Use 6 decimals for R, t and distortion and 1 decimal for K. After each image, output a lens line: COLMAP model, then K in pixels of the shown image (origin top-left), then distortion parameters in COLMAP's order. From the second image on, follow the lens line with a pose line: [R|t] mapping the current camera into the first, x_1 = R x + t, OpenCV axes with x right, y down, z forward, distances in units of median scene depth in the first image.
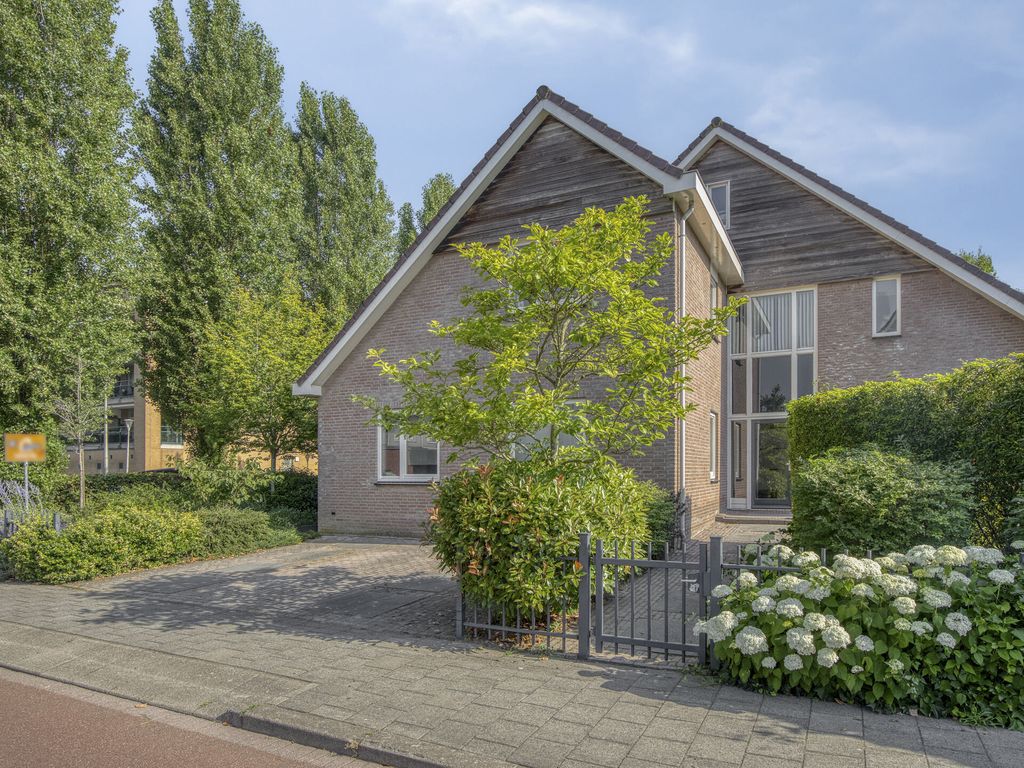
lens RADIAL K [[657.2, 0, 514.0], [0, 657.2, 431.6], [0, 0, 1]] dist [-0.019959, 0.001636]
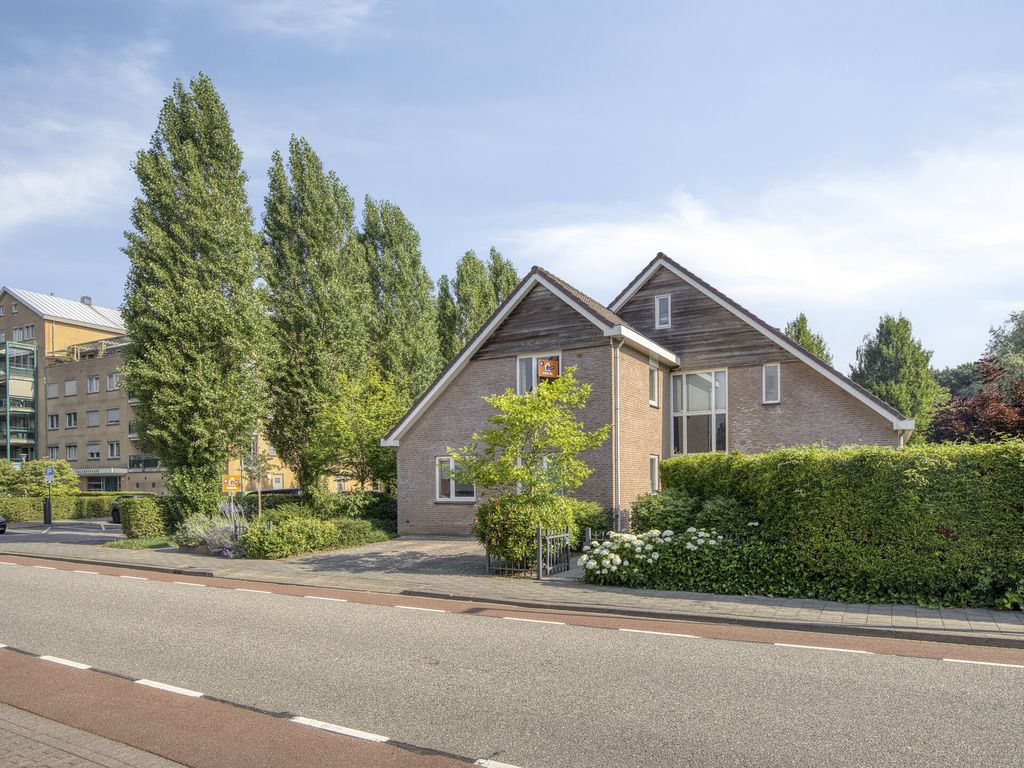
lens RADIAL K [[669.8, 0, 508.5], [0, 669.8, 450.8], [0, 0, 1]] dist [-0.003133, -0.000652]
pose [[0.998587, -0.006650, -0.052721, 0.055159], [0.007323, 0.999894, 0.012587, -0.068206], [0.052631, -0.012955, 0.998530, -0.628278]]
